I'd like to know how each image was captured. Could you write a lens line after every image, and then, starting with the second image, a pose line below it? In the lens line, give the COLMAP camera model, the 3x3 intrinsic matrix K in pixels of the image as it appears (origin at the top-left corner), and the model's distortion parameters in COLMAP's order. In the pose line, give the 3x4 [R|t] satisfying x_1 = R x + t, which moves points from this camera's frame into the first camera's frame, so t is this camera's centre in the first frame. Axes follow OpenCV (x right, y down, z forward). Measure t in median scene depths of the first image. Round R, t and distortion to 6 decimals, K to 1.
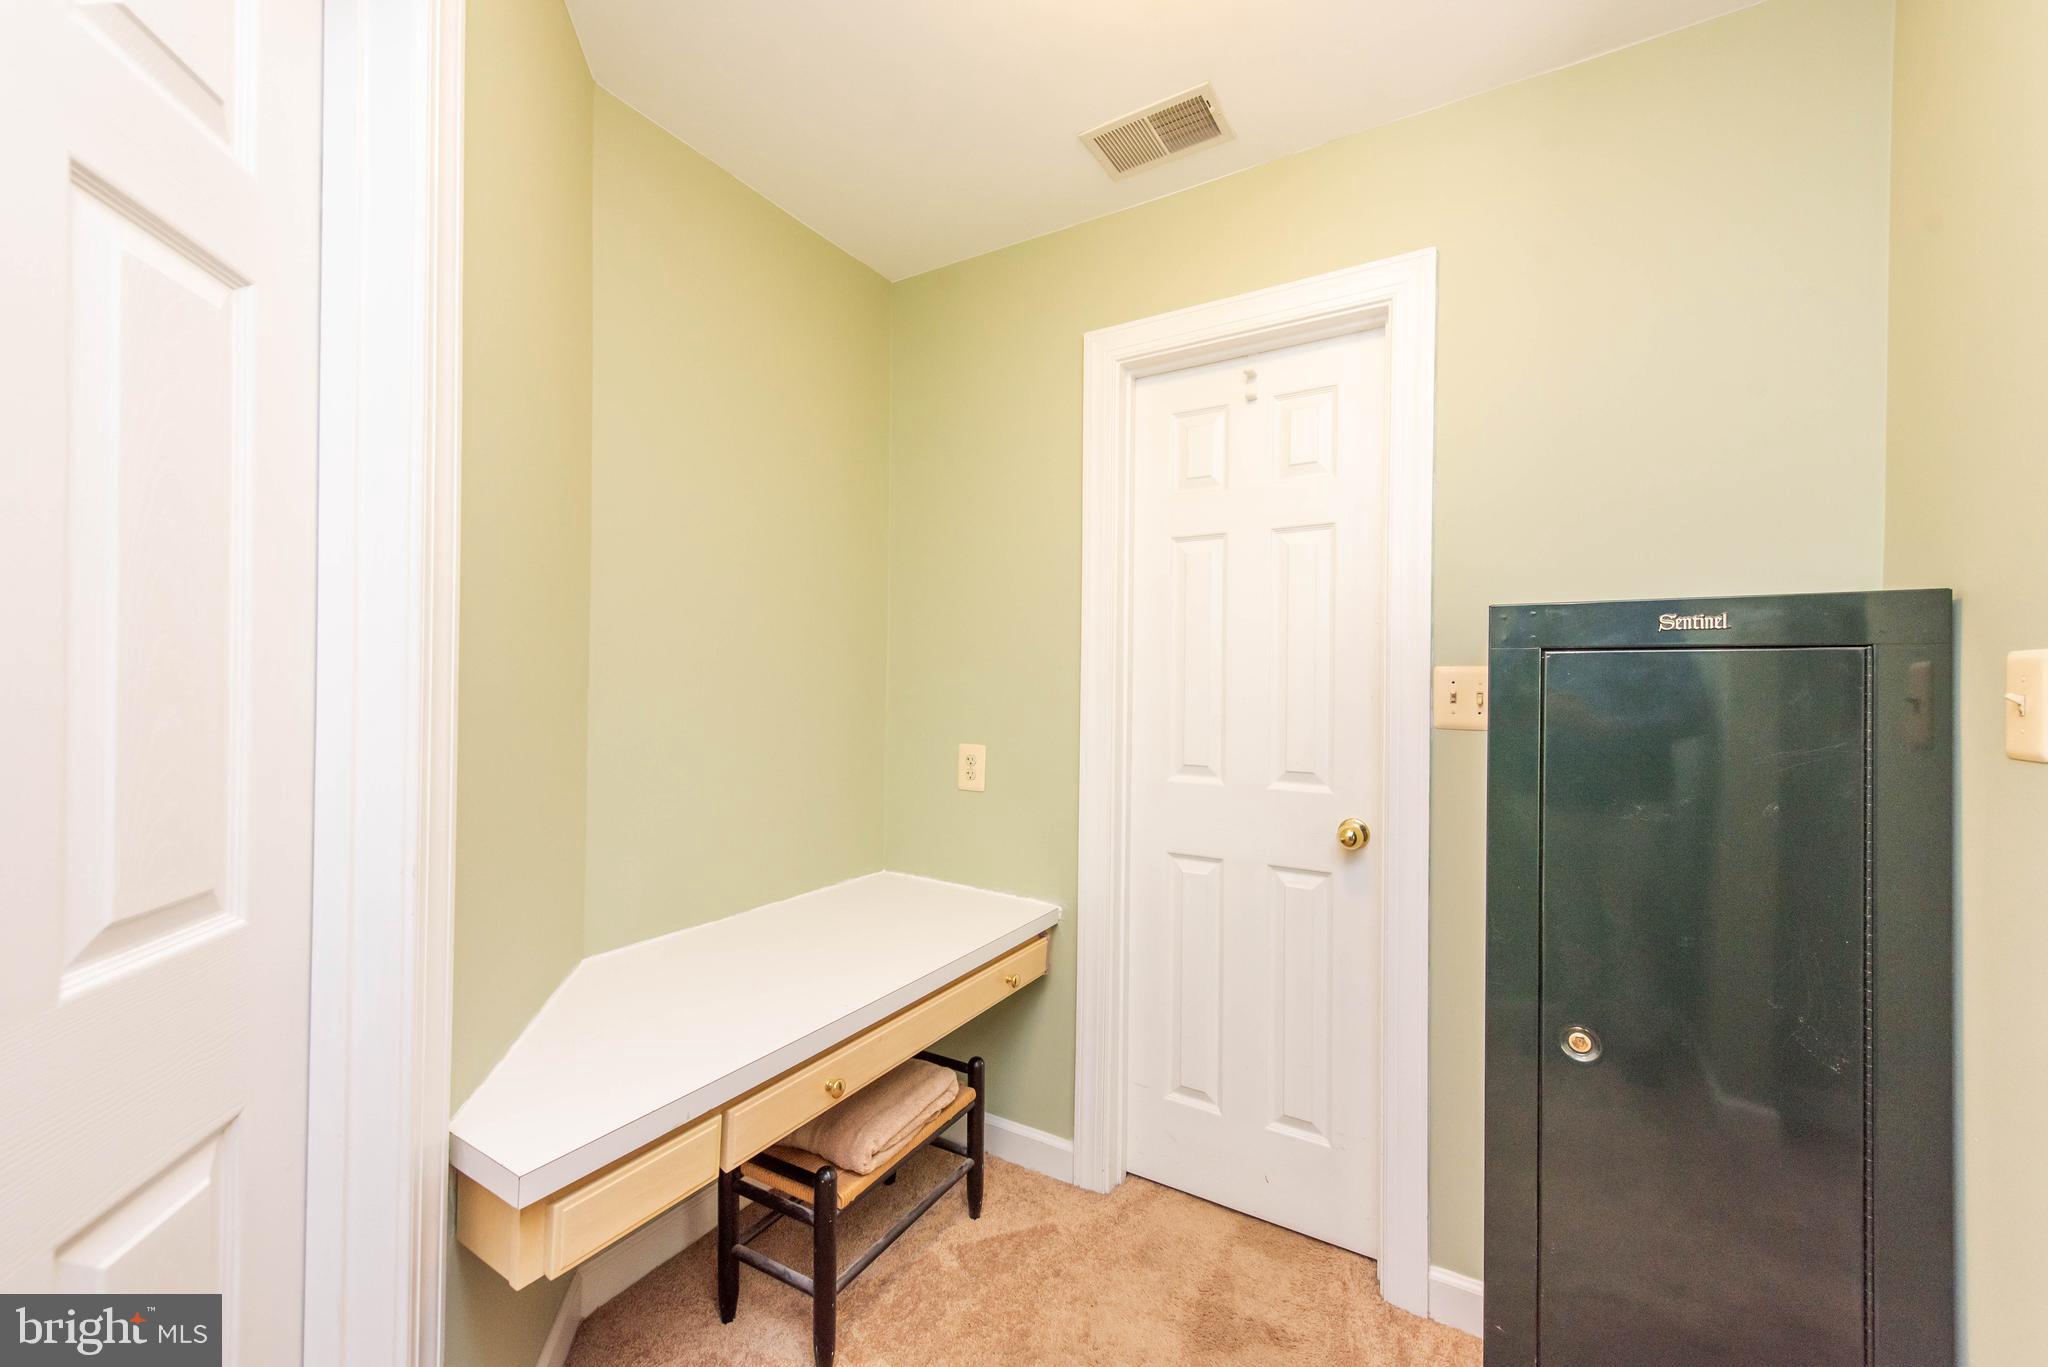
lens RADIAL K [[806.7, 0, 1033.4], [0, 806.7, 691.9], [0, 0, 1]] dist [0.013297, -0.000758]
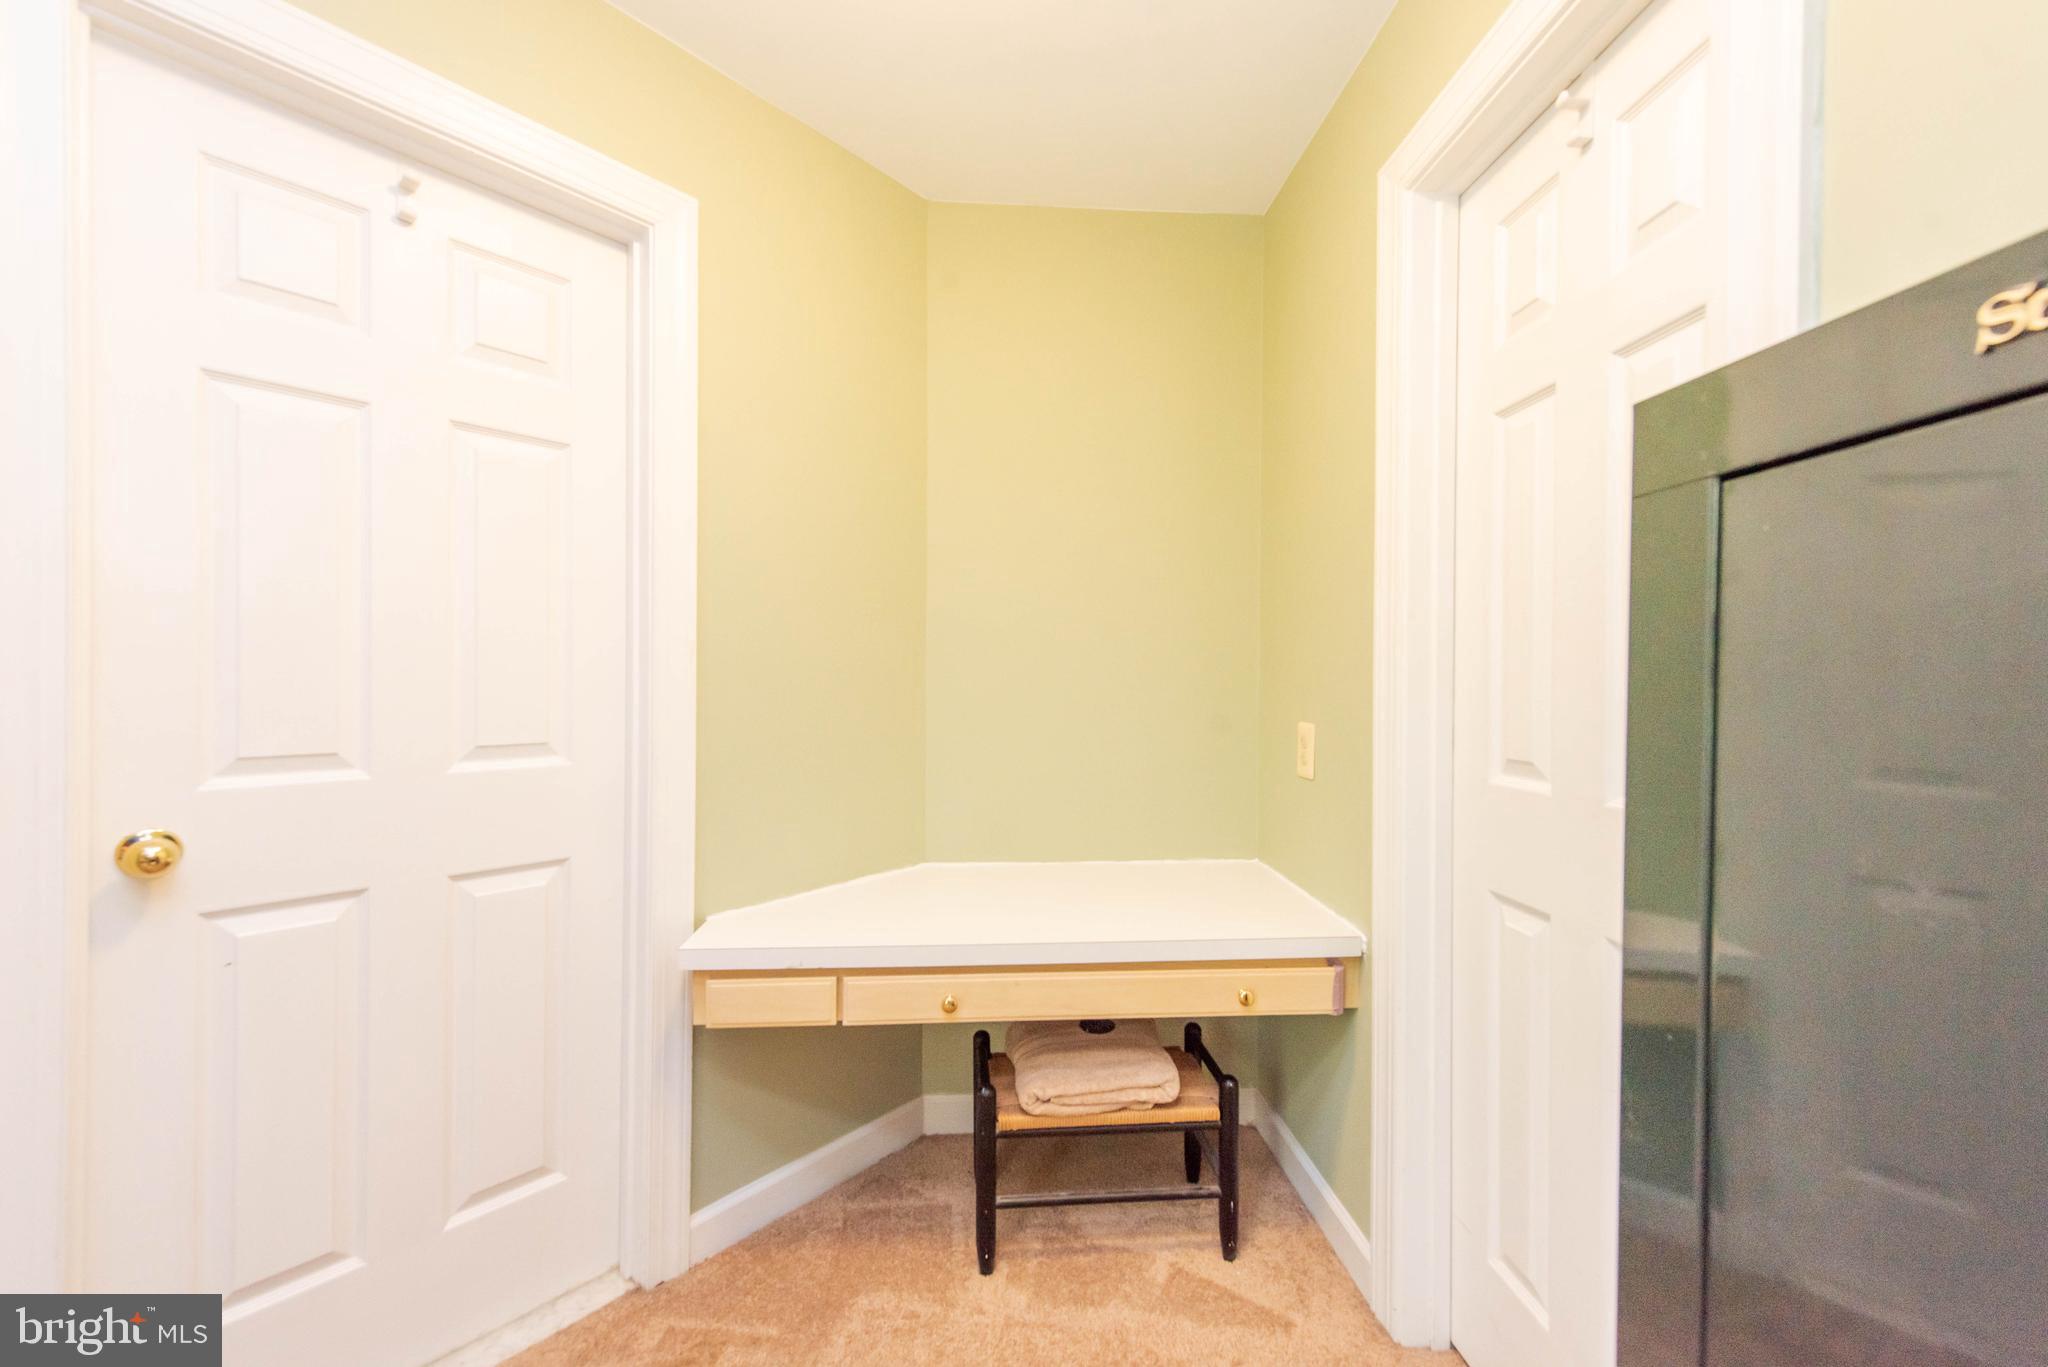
lens RADIAL K [[806.7, 0, 1030.9], [0, 806.7, 689.8], [0, 0, 1]] dist [0.013297, -0.000758]
pose [[0.557033, -0.010270, -0.830427, 0.570677], [-0.002139, 0.999902, -0.013801, 0.051269], [0.830487, 0.009464, 0.556957, 0.350454]]
